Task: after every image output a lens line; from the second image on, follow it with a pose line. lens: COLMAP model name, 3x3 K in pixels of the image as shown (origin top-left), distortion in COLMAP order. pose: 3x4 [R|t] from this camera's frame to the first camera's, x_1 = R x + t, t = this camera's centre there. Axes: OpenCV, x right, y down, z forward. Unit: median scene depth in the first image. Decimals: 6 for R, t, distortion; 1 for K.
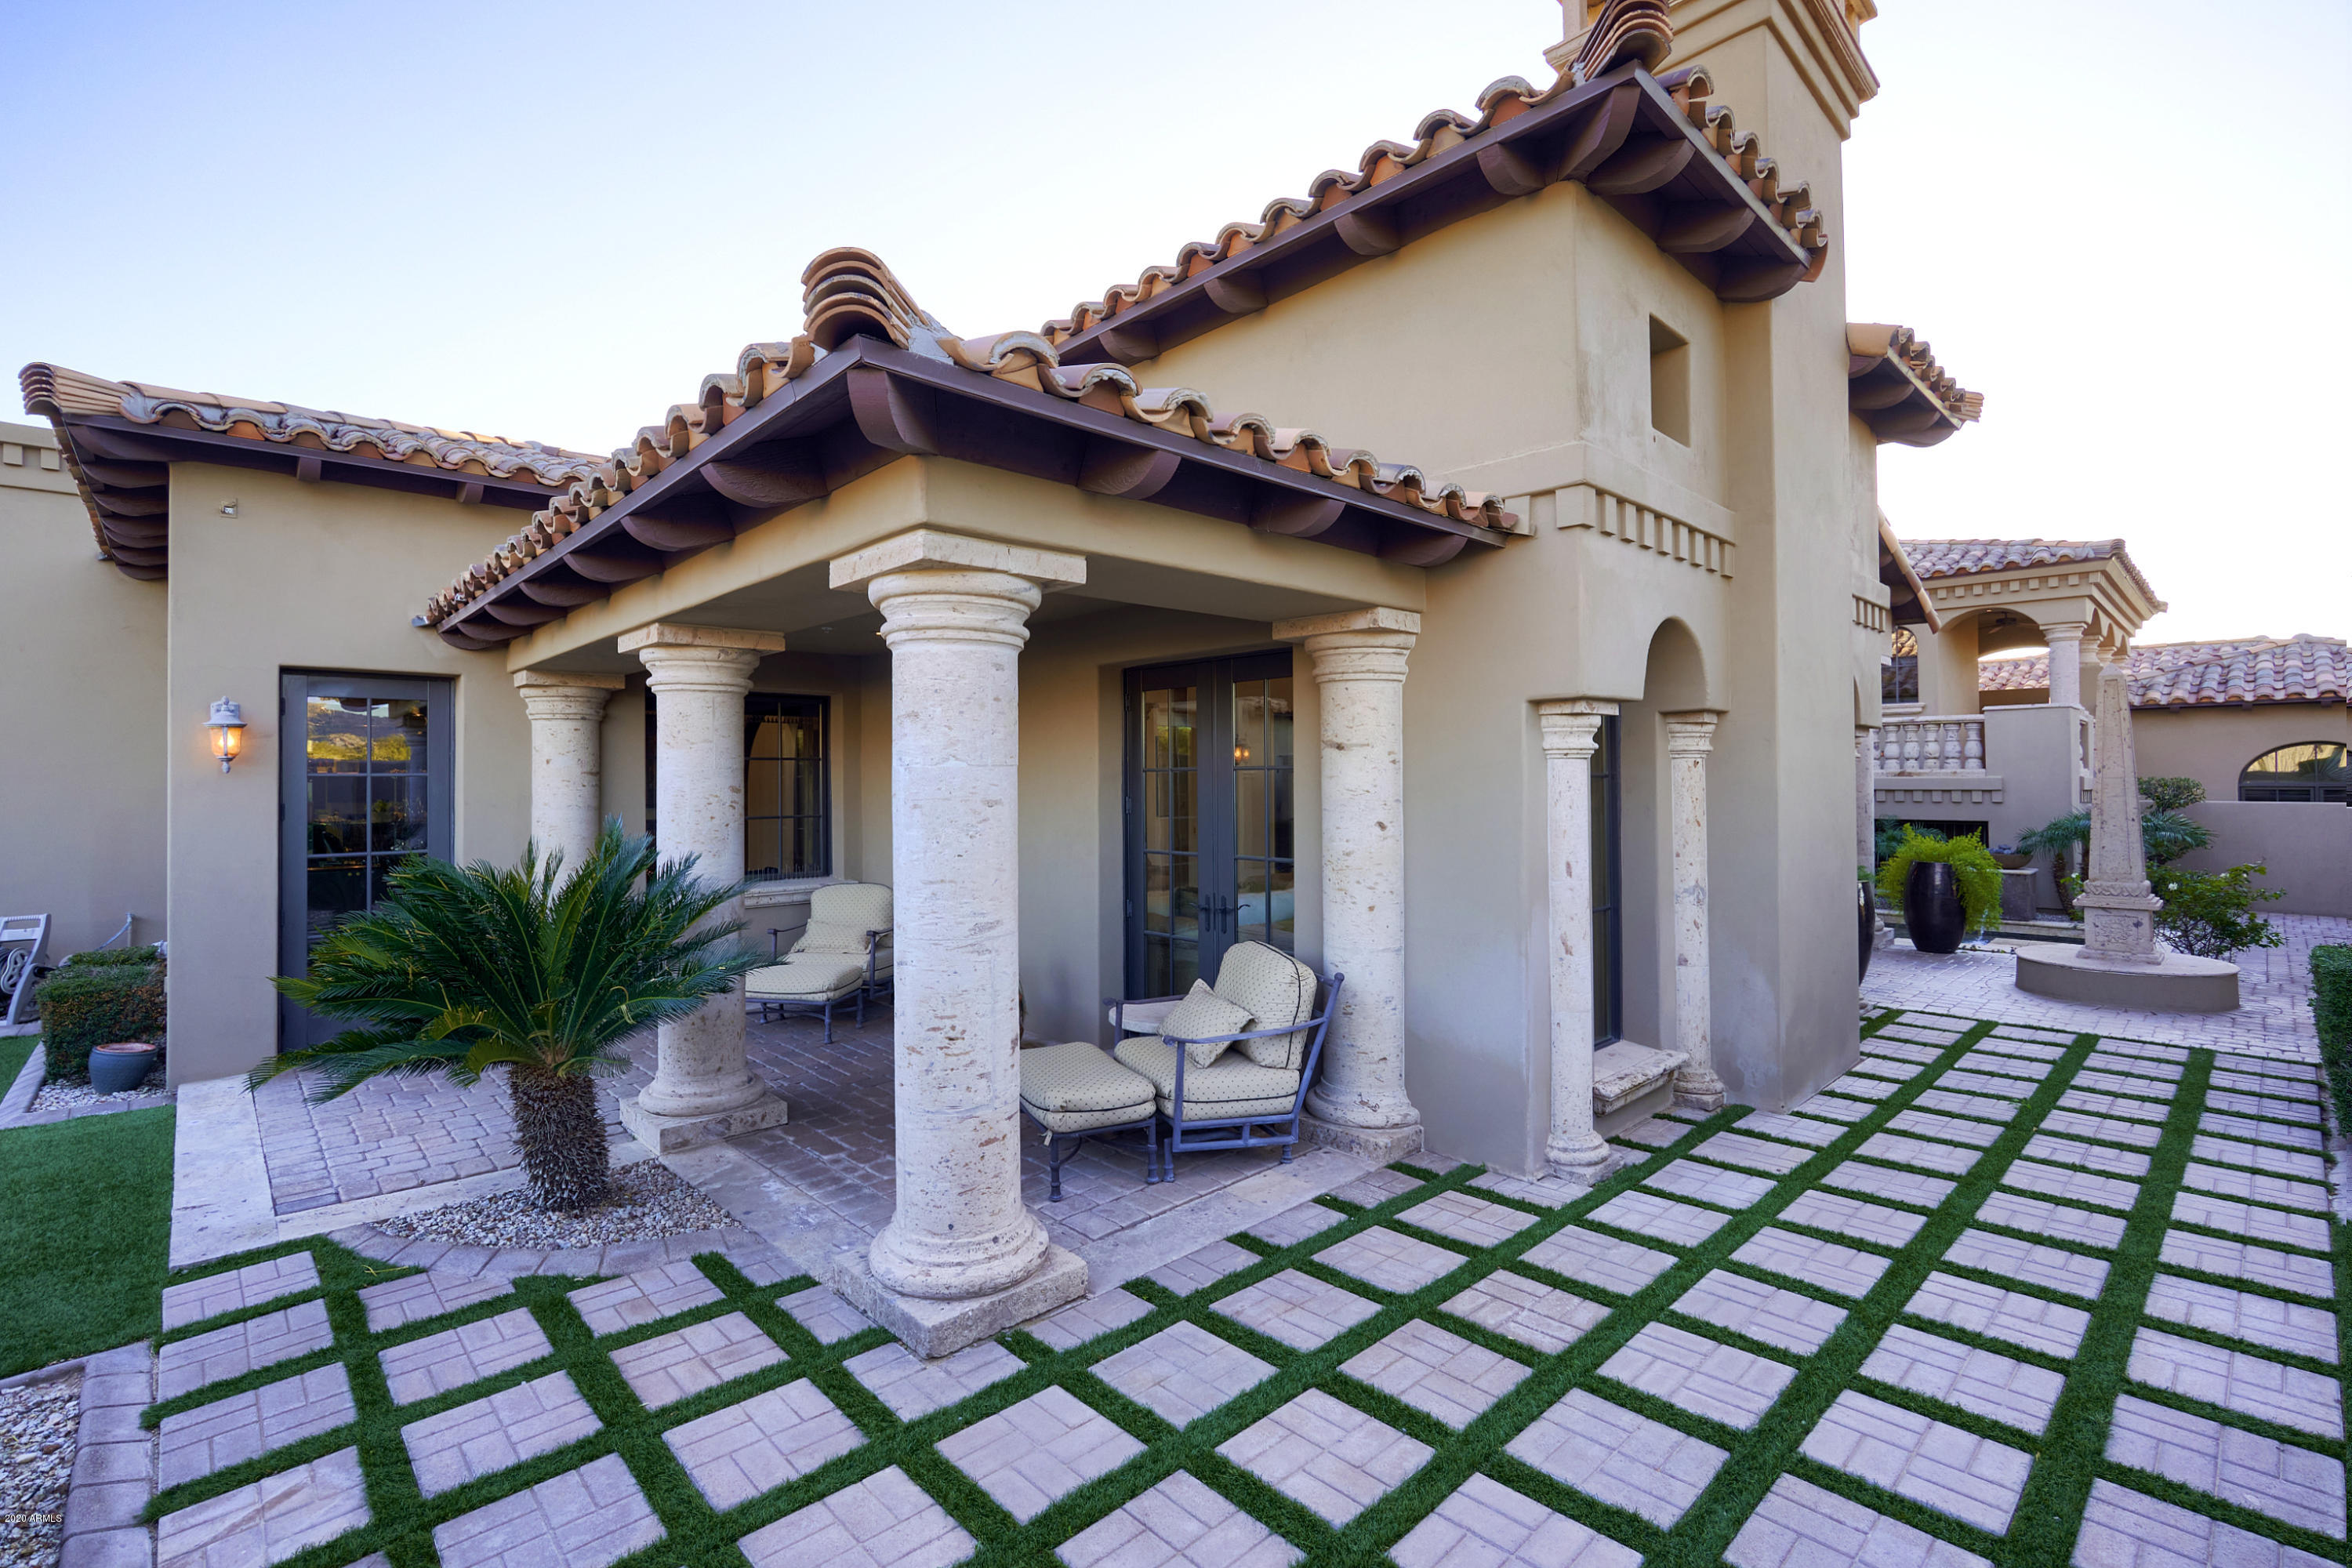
lens RADIAL K [[1028.3, 0, 1169.8], [0, 1028.3, 783.3], [0, 0, 1]] dist [-0.002290, -0.000392]
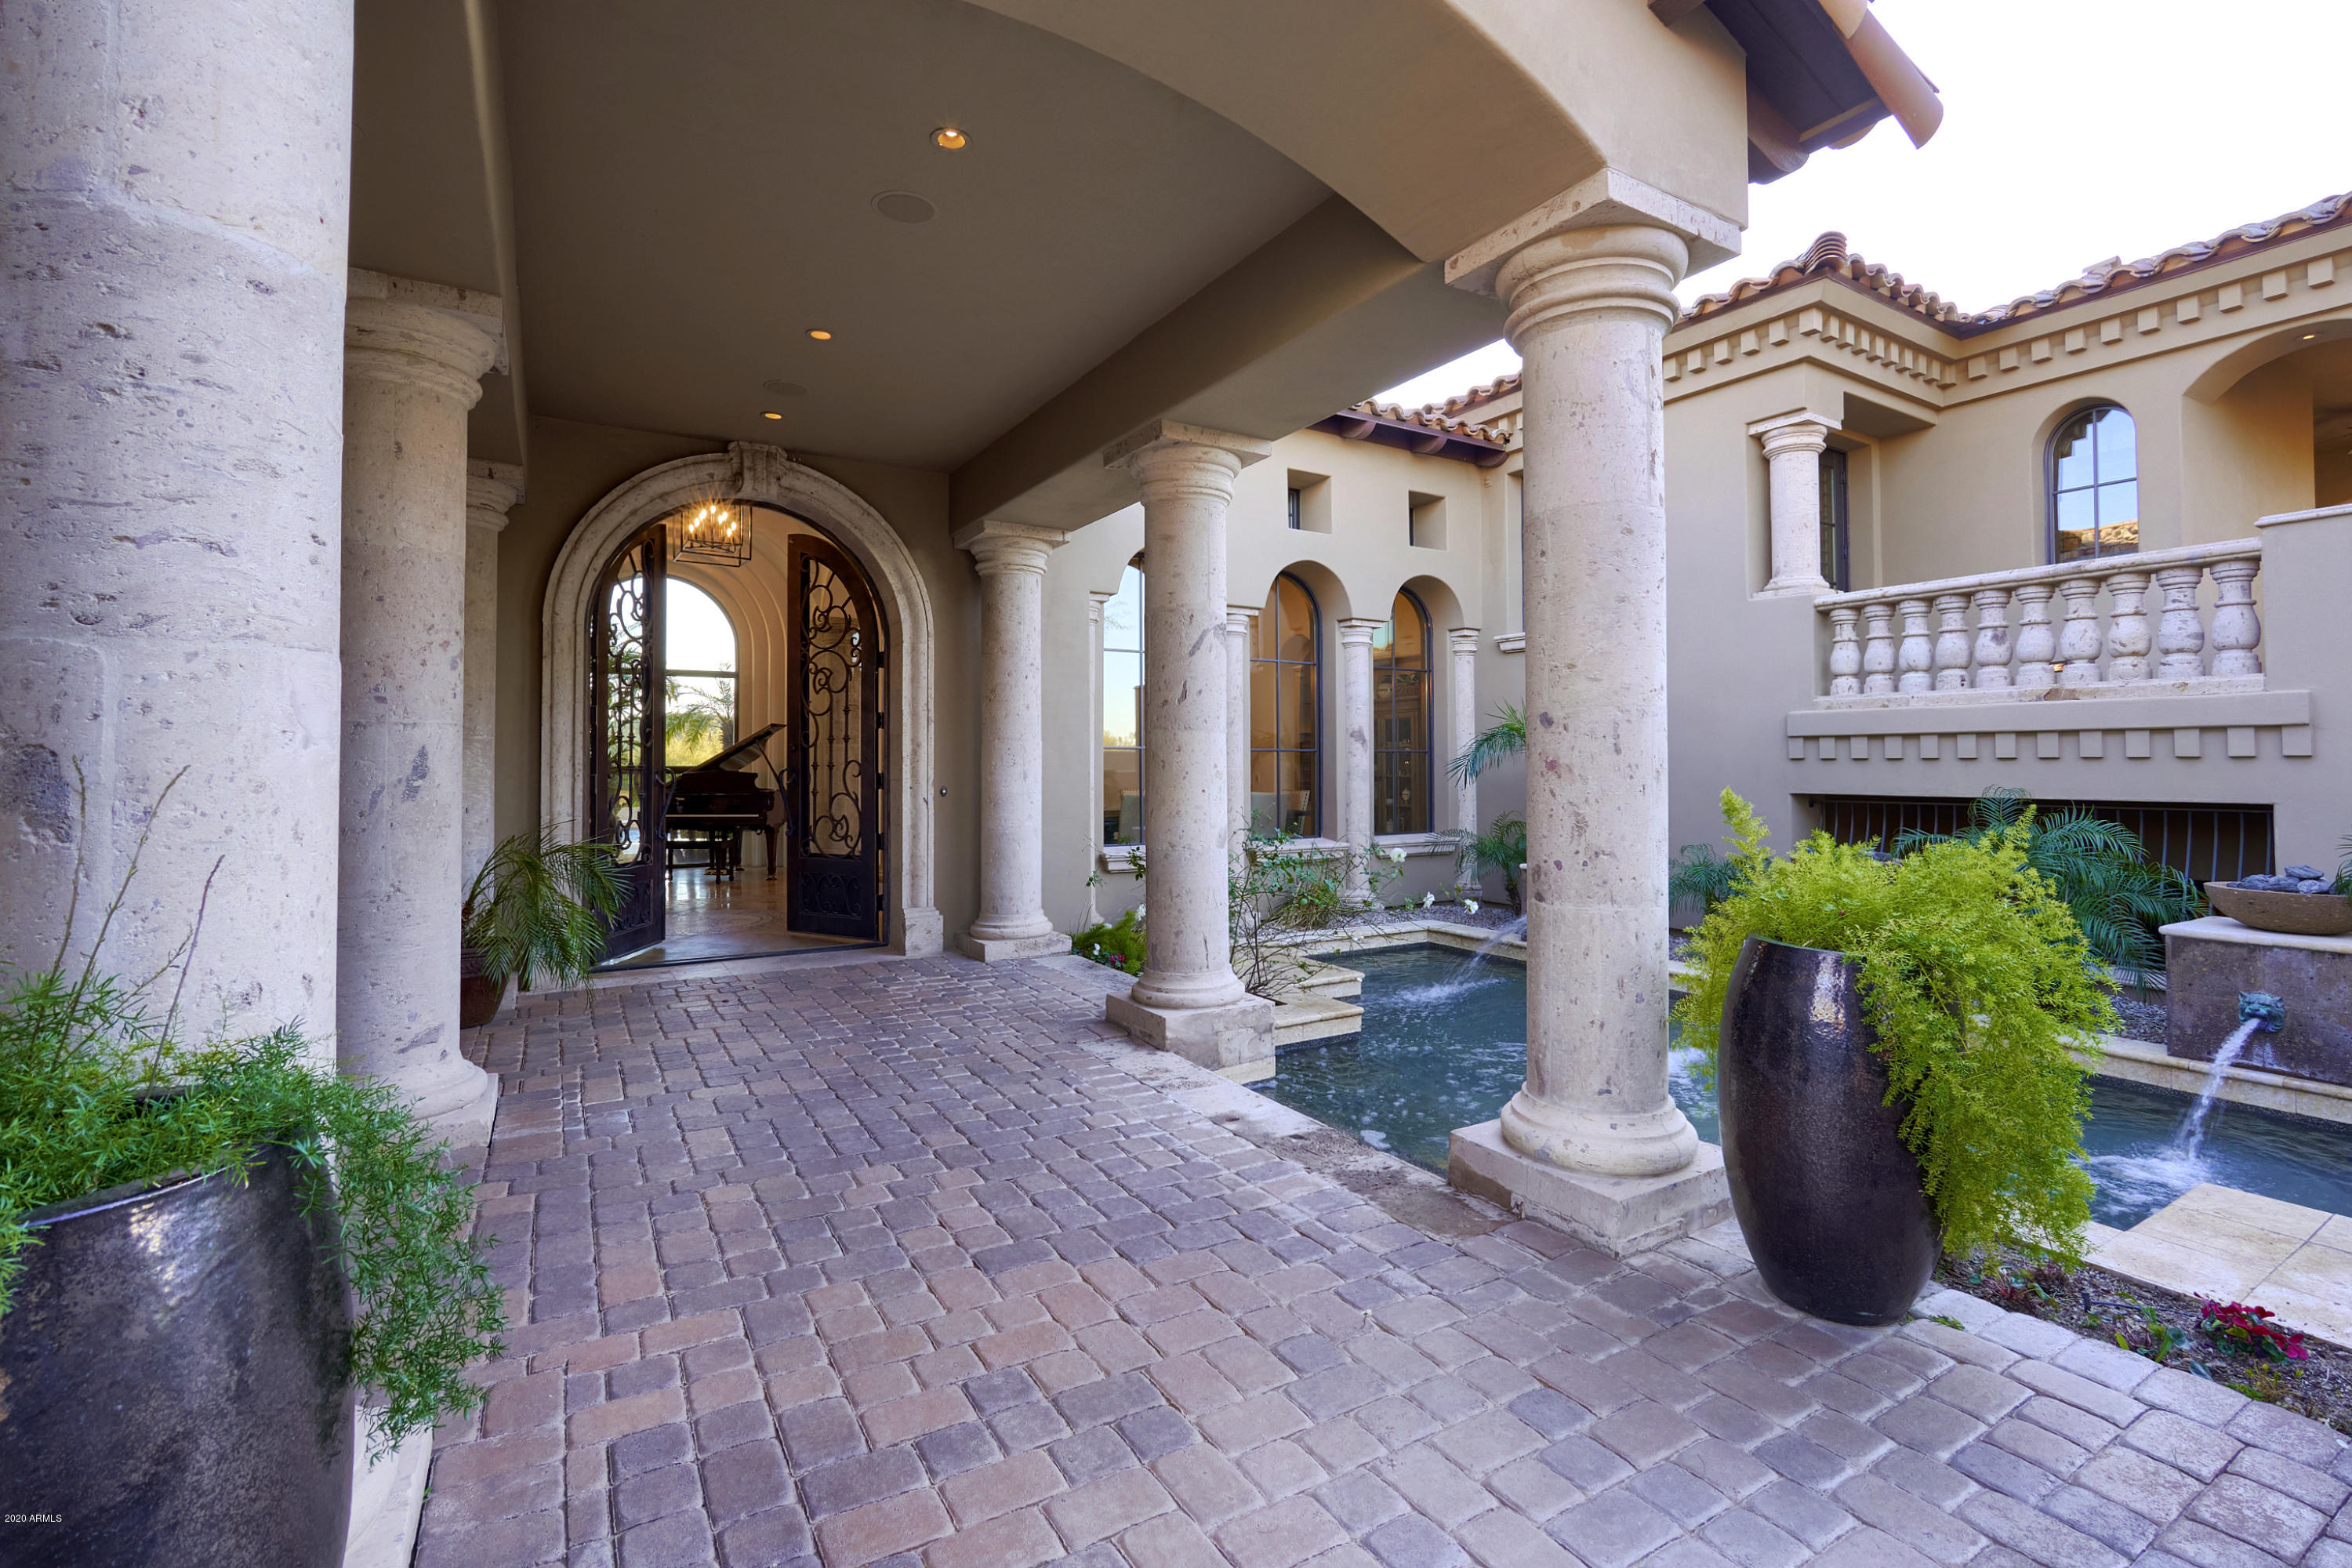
lens RADIAL K [[1028.3, 0, 1178.9], [0, 1028.3, 760.7], [0, 0, 1]] dist [-0.002290, -0.000392]
pose [[0.977202, 0.007643, -0.212172, 0.450986], [-0.008060, 0.999967, -0.001103, 0.023462], [0.212157, 0.002788, 0.977232, 0.503327]]
